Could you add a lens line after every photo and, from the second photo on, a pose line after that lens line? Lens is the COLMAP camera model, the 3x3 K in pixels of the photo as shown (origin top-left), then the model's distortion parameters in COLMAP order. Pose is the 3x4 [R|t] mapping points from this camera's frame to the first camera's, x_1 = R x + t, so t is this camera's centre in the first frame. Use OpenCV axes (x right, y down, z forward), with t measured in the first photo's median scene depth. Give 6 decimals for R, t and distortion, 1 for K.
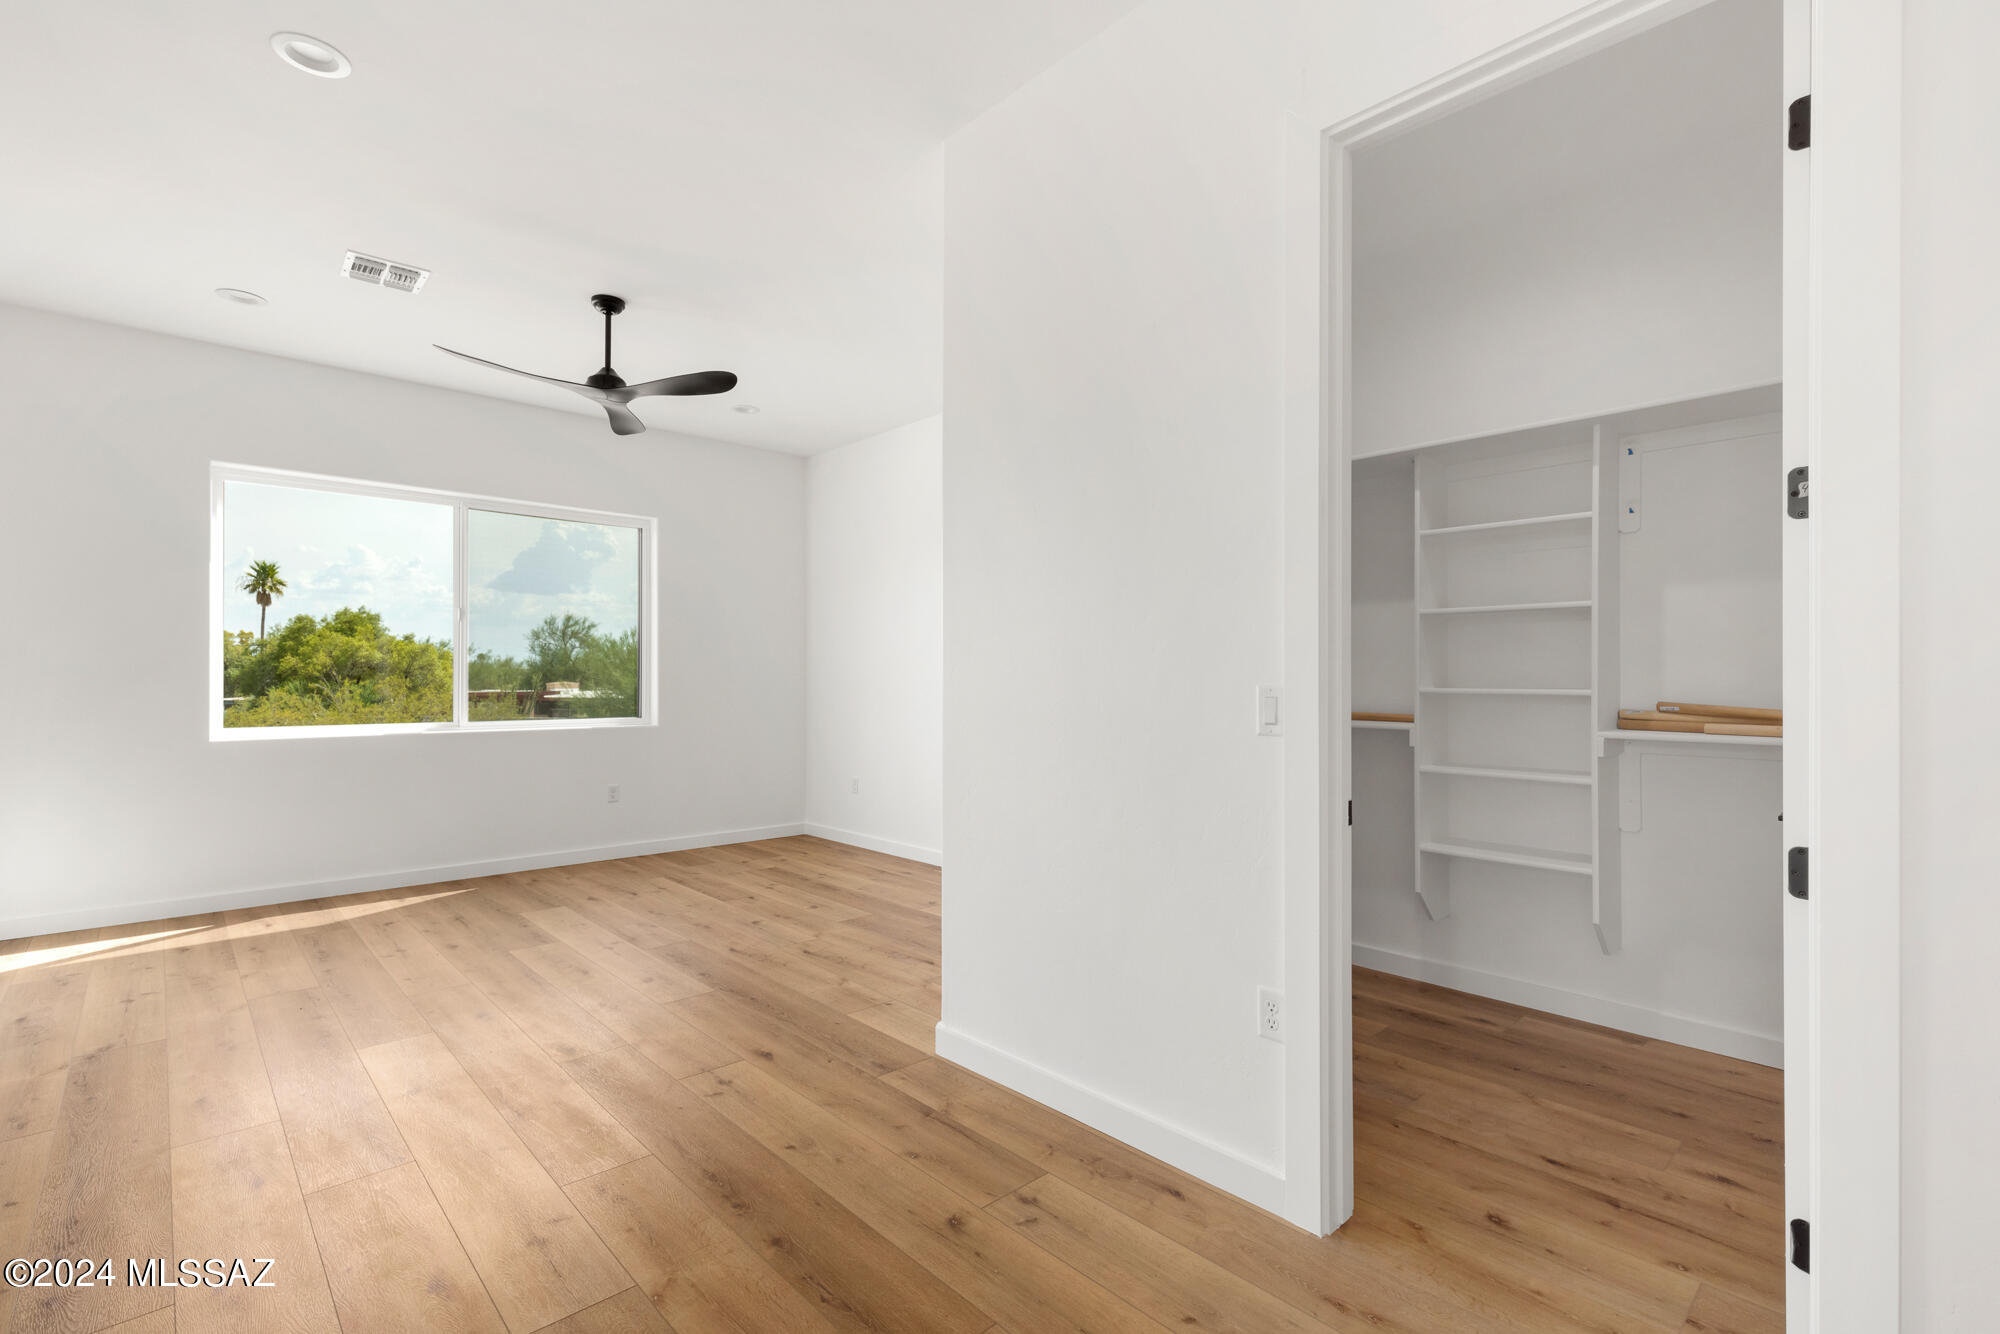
lens RADIAL K [[904.1, 0, 1000.0], [0, 904.1, 667.0], [0, 0, 1]] dist [-0.000052, 0.000235]
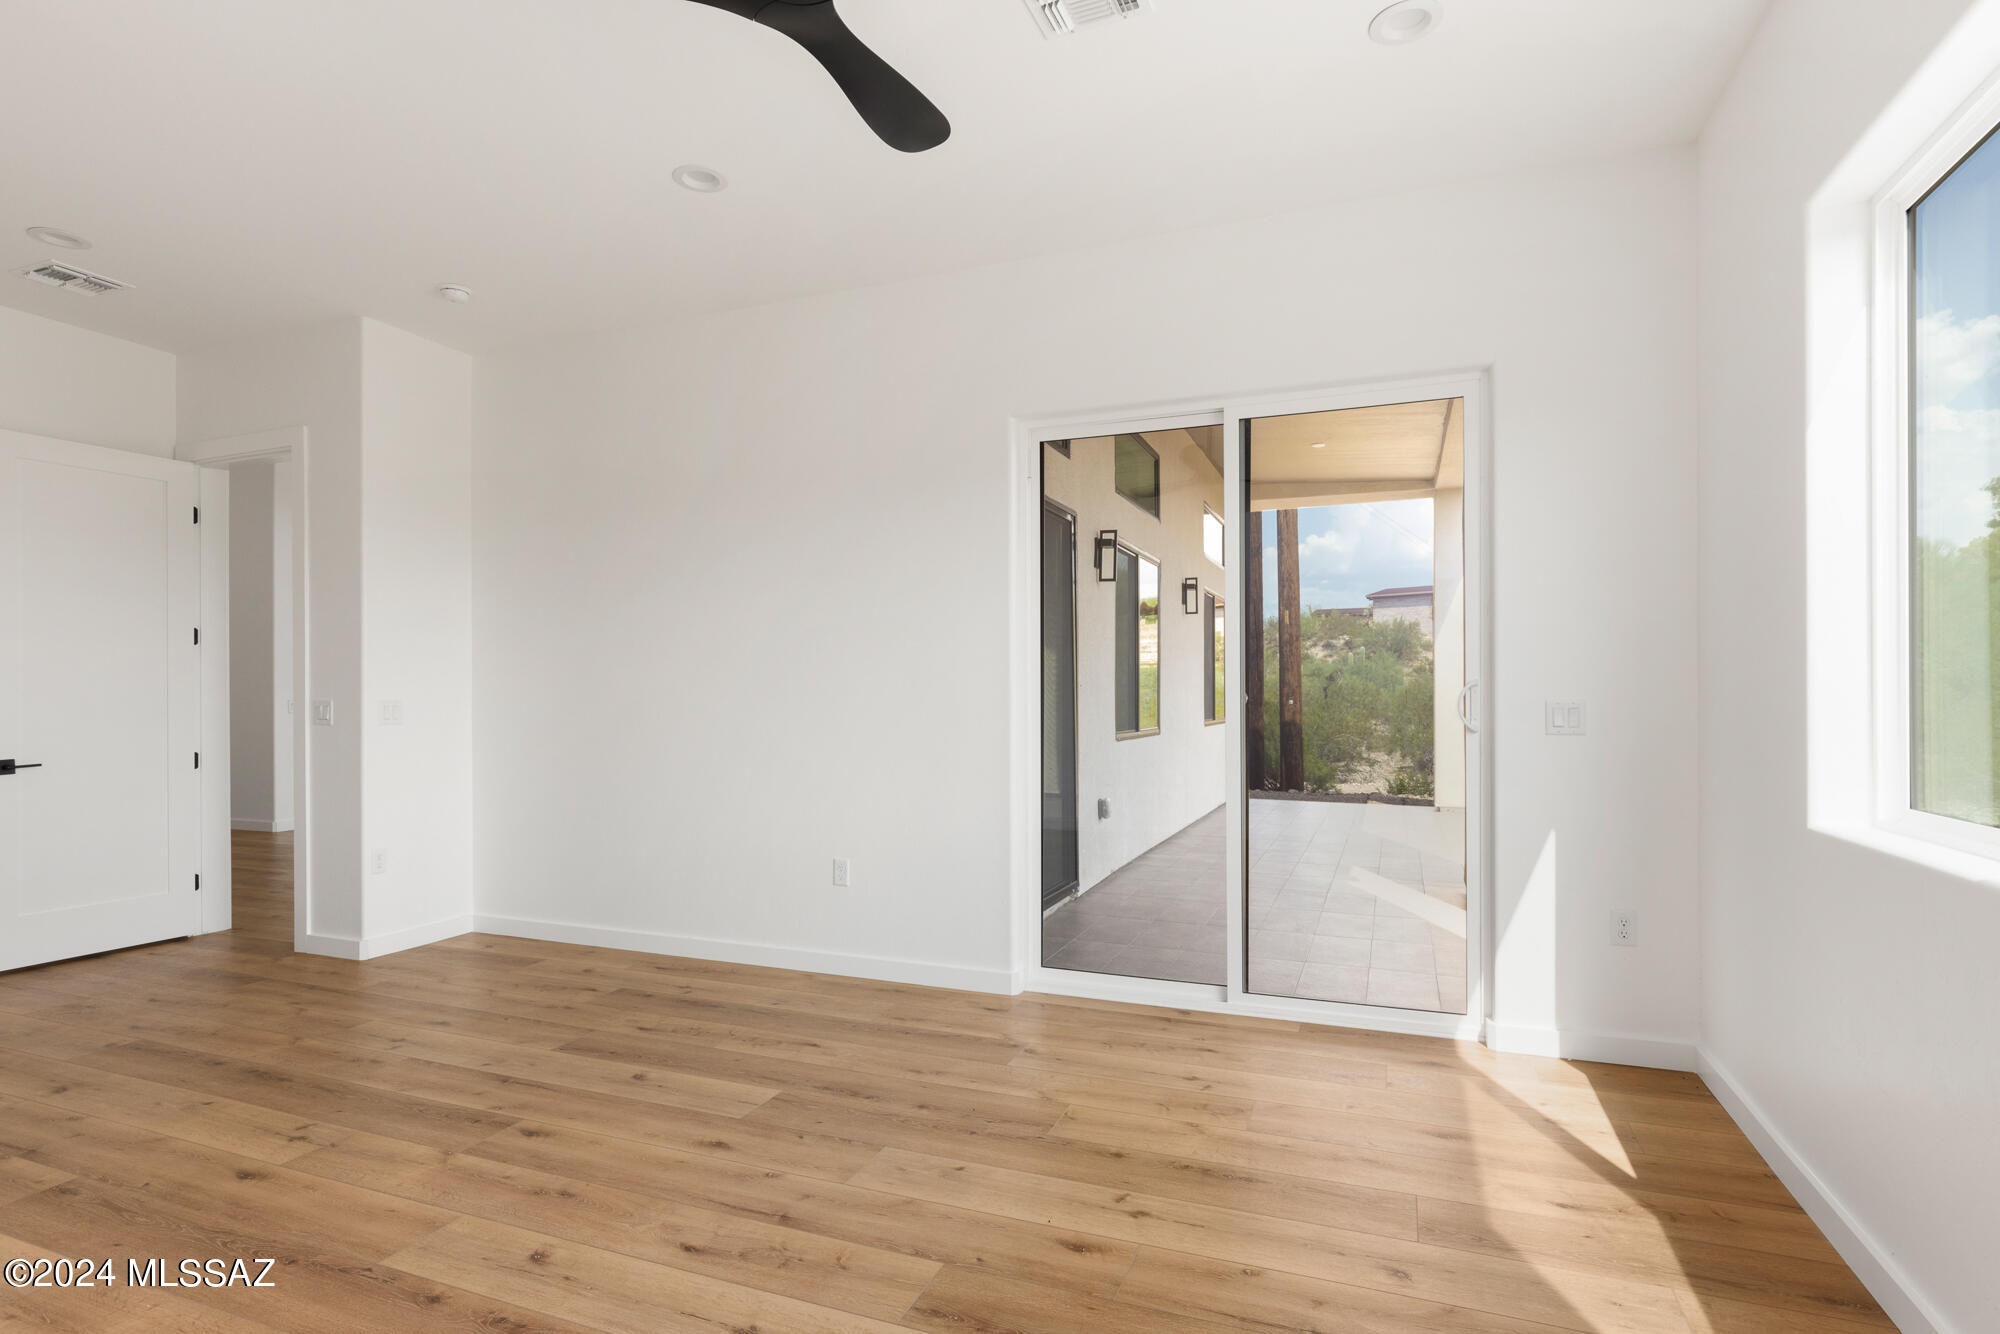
lens RADIAL K [[1008.3, 0, 1000.3], [0, 1008.3, 691.7], [0, 0, 1]] dist [-0.000488, -0.000607]
pose [[-0.904376, 0.002649, -0.426728, -0.466955], [0.009695, 0.999850, -0.014341, 0.027625], [0.426626, -0.017107, -0.904266, 2.029098]]
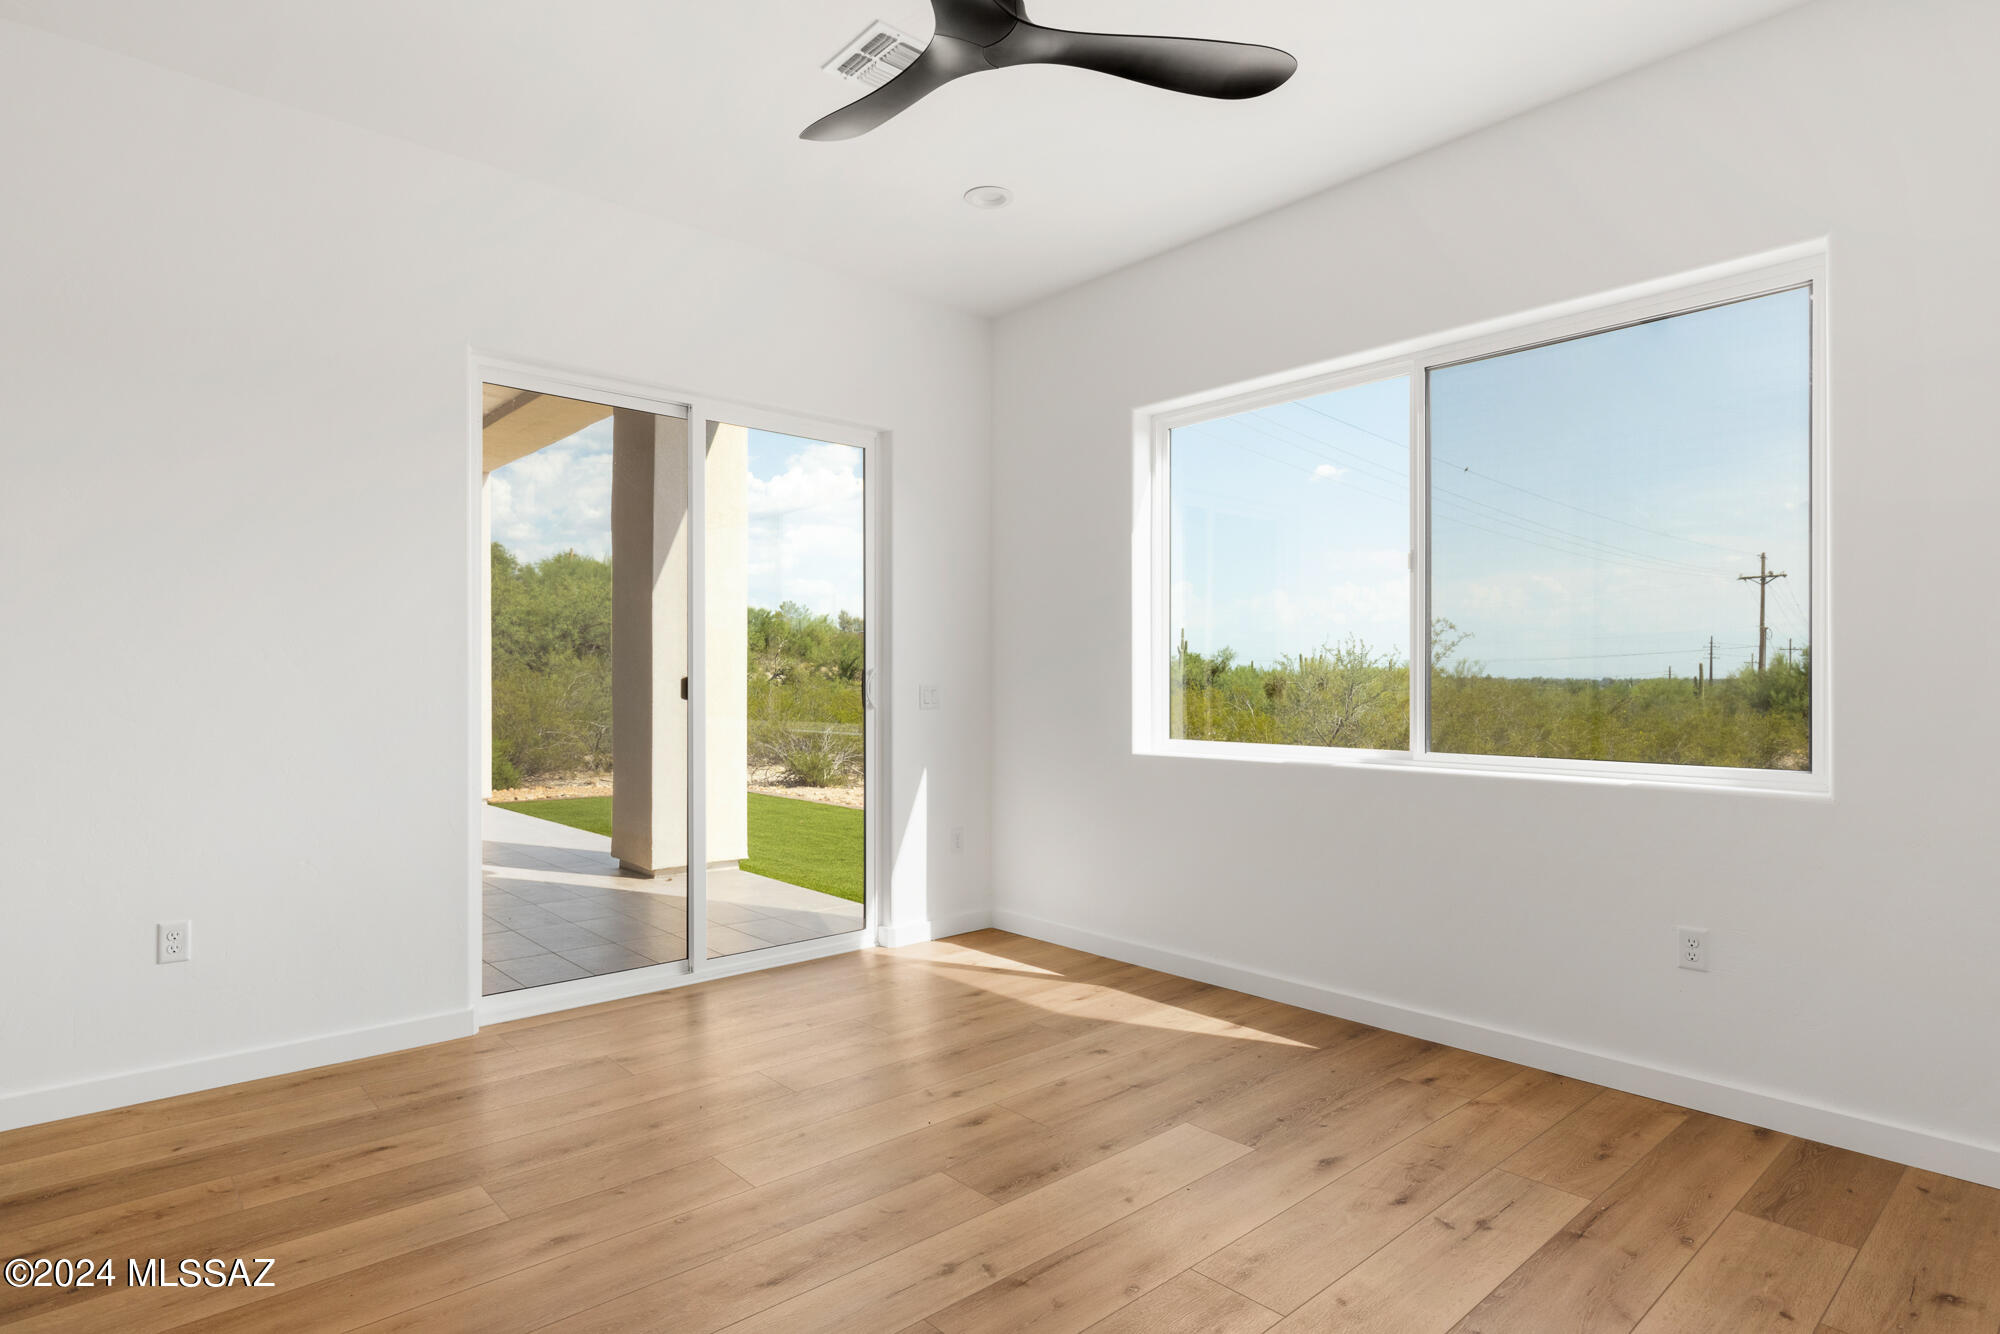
lens RADIAL K [[1059.7, 0, 1000.0], [0, 1059.7, 667.0], [0, 0, 1]] dist [0.002124, -0.000194]
pose [[-0.020984, -0.013840, -0.999684, 0.133857], [0.013645, 0.999807, -0.014128, 0.026441], [0.999687, -0.013937, -0.020791, 1.424797]]
